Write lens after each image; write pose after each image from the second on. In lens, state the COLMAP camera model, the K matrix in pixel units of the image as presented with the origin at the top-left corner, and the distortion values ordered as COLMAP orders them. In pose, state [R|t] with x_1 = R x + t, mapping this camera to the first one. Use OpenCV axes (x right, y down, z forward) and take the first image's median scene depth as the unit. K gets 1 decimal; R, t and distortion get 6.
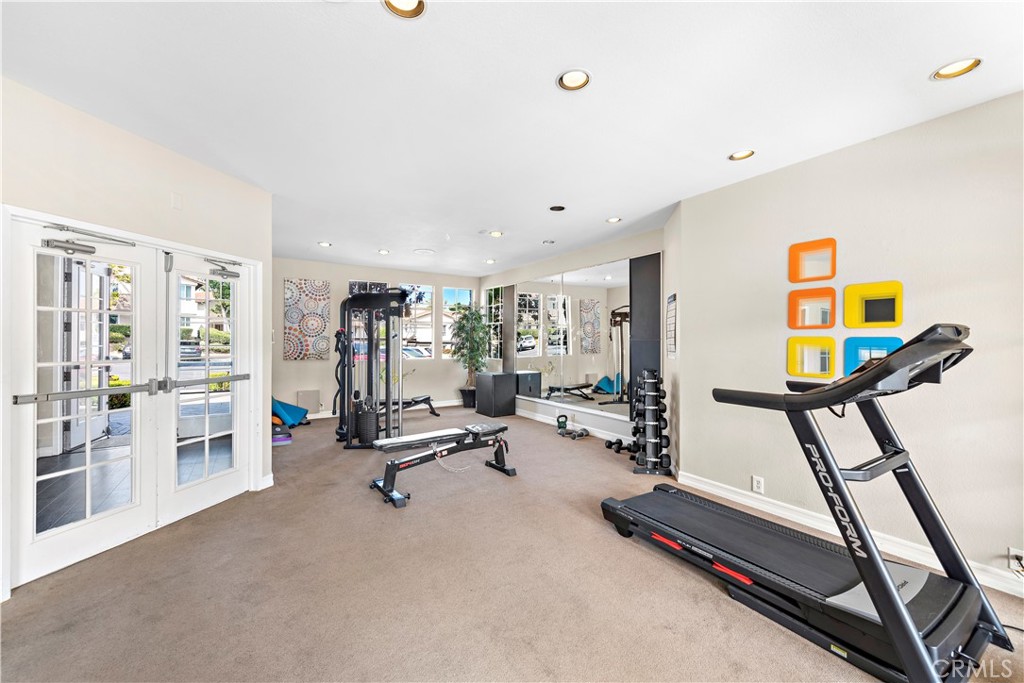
lens RADIAL K [[399.7, 0, 514.6], [0, 399.7, 339.0], [0, 0, 1]] dist [0.000520, 0.000006]
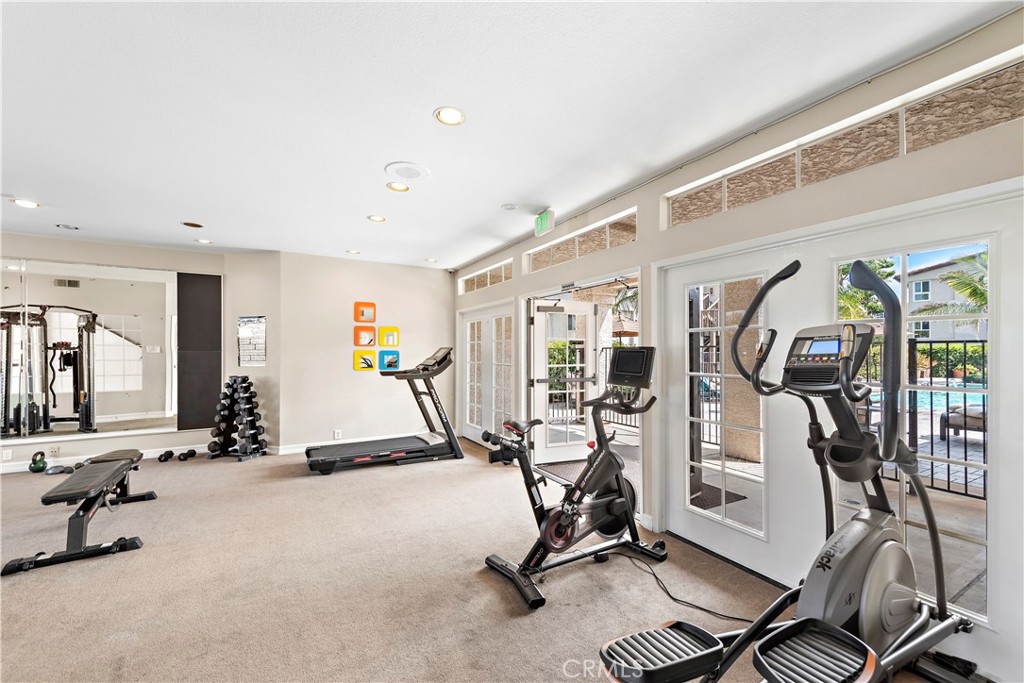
lens RADIAL K [[399.7, 0, 514.2], [0, 399.7, 349.1], [0, 0, 1]] dist [0.000520, 0.000006]
pose [[0.045767, 0.004665, 0.998941, -1.170877], [-0.008381, 0.999956, -0.004286, -0.009703], [-0.998917, -0.008176, 0.045804, 0.164380]]
